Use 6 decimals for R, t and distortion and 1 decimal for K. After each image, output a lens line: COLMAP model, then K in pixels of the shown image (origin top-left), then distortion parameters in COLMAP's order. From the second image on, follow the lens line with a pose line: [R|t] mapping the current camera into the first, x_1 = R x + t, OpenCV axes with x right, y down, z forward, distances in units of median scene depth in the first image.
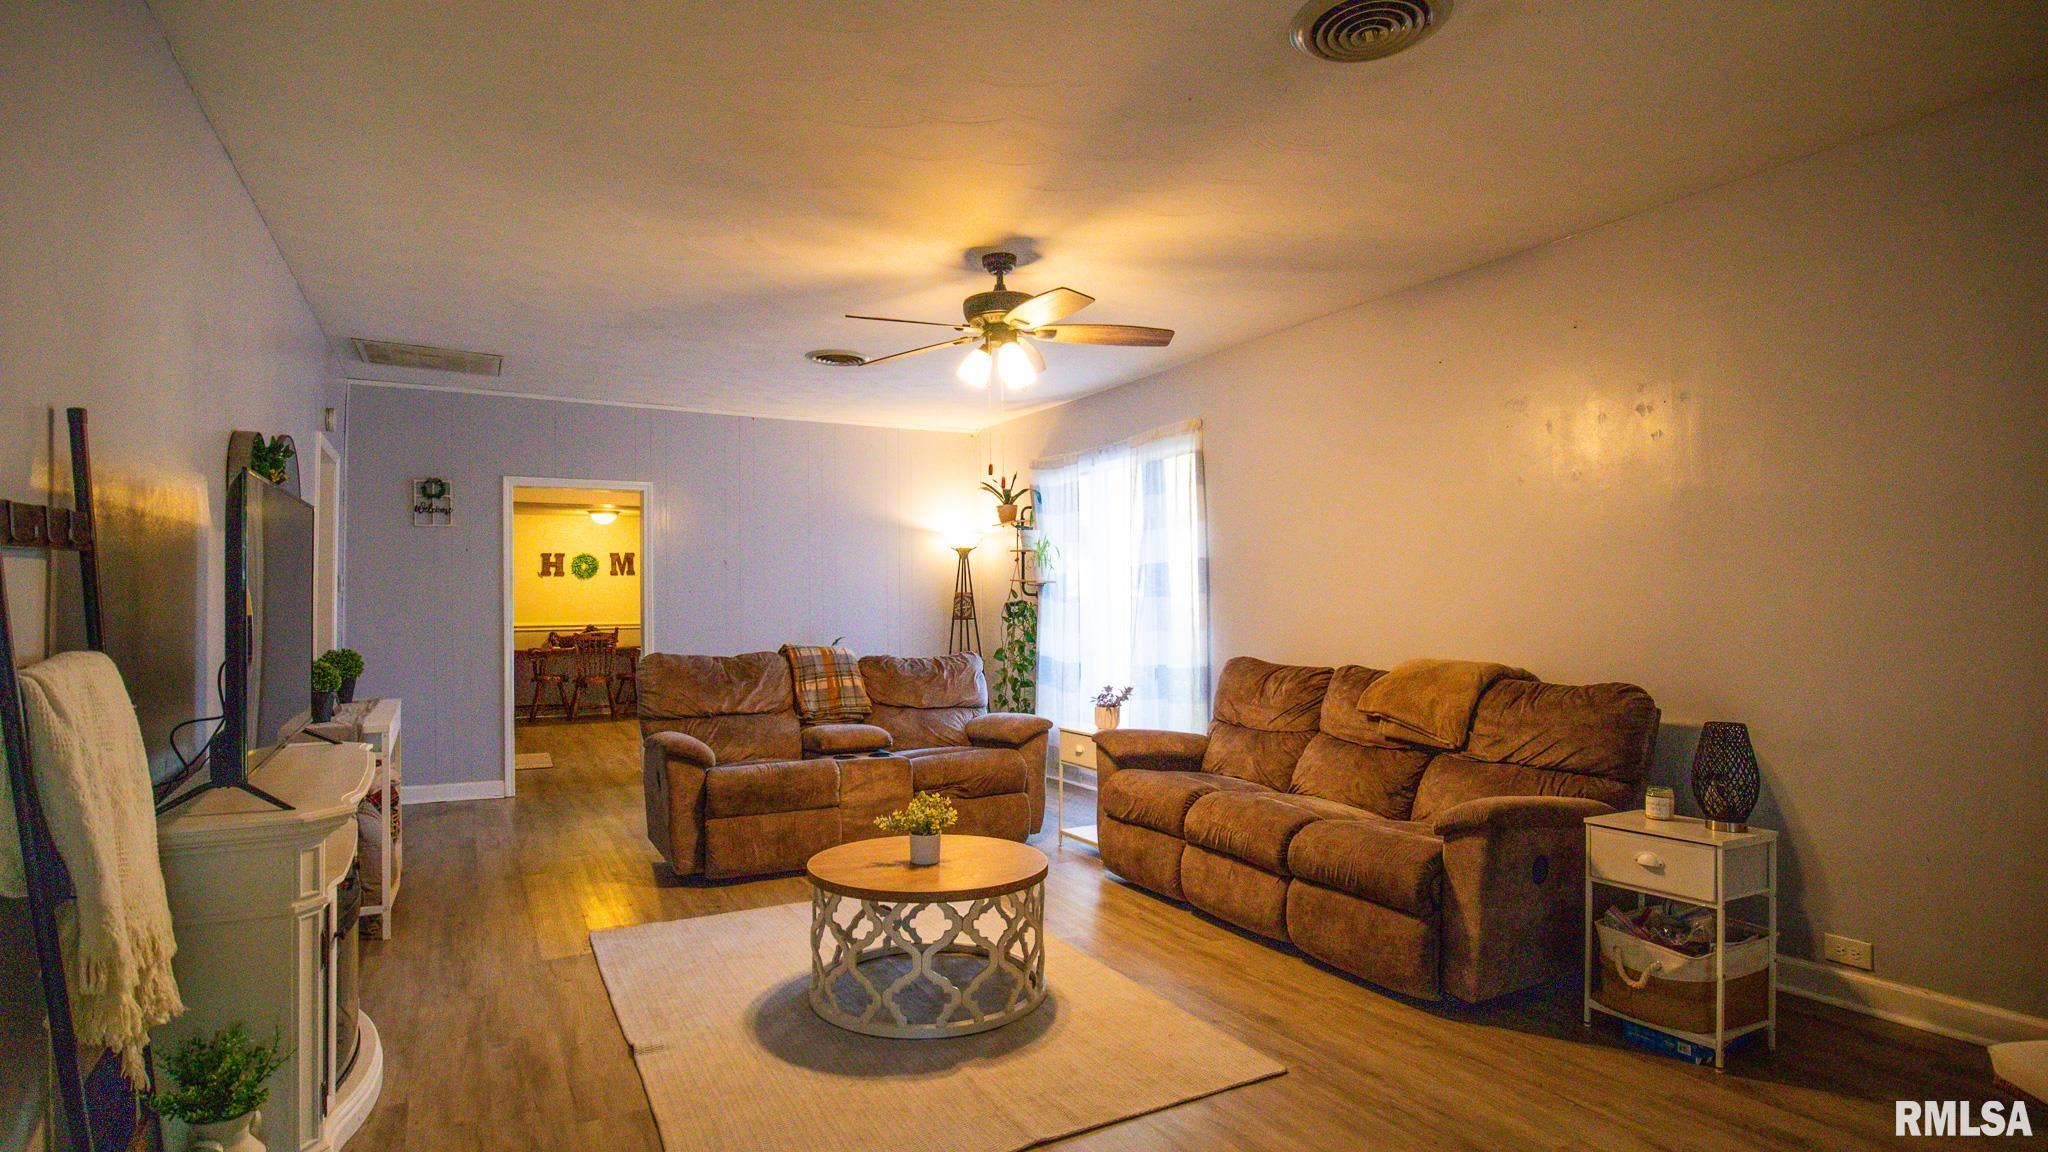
lens RADIAL K [[1036.6, 0, 1022.1], [0, 1036.6, 581.0], [0, 0, 1]] dist [0.002784, 0.000105]
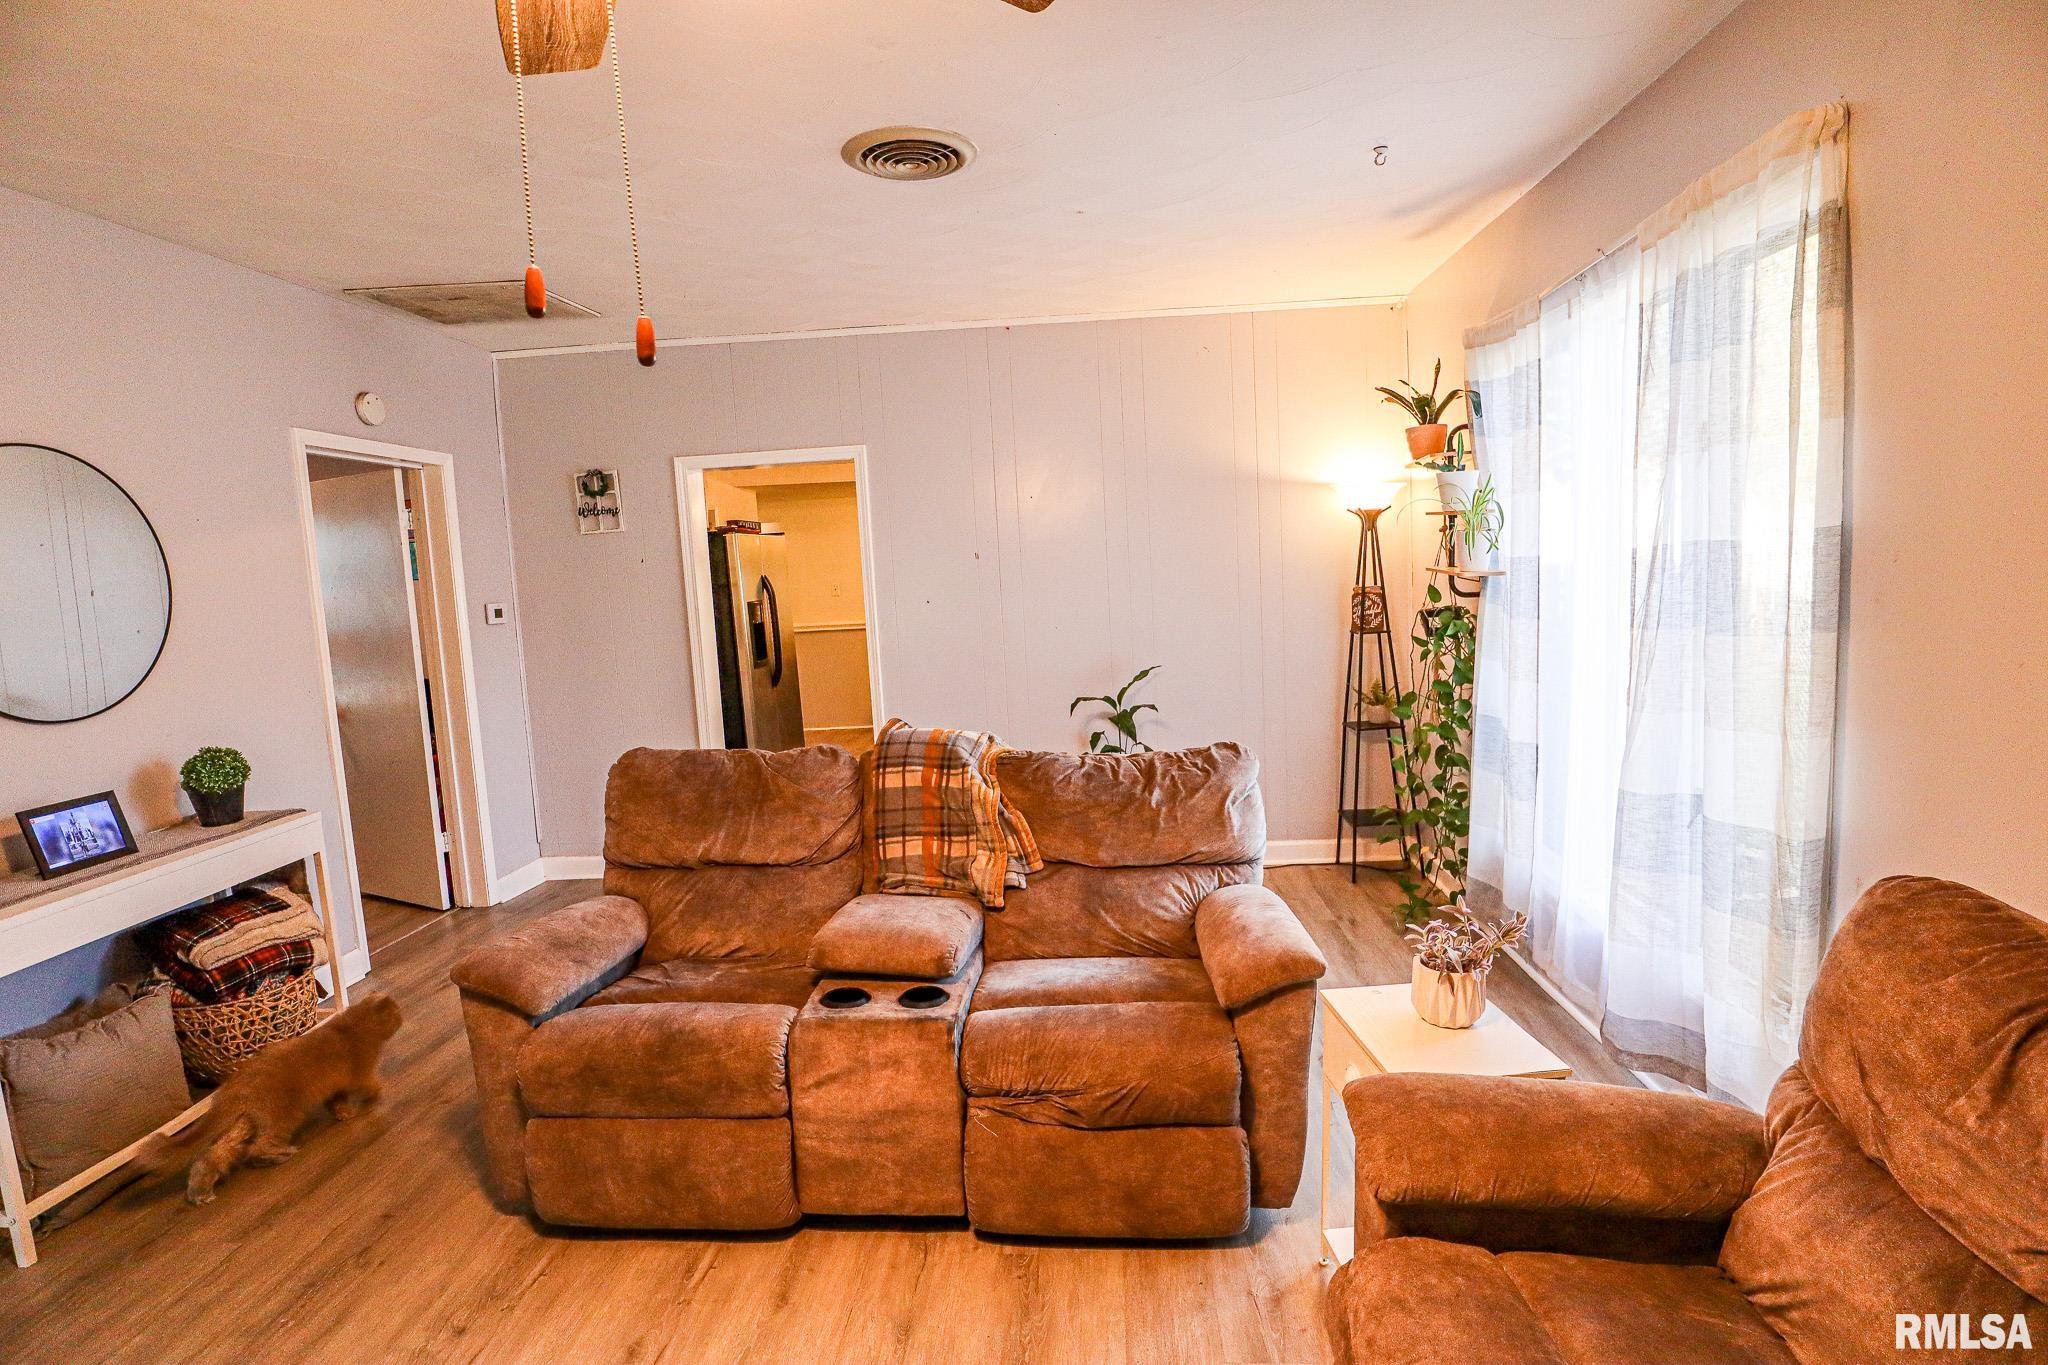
lens RADIAL K [[1042.5, 0, 1024.5], [0, 1042.5, 695.2], [0, 0, 1]] dist [-0.024212, -0.000101]
pose [[0.844744, 0.031698, -0.534231, 0.117731], [0.050798, 0.988988, 0.139004, -0.024452], [0.532755, -0.144561, 0.833831, 0.504340]]
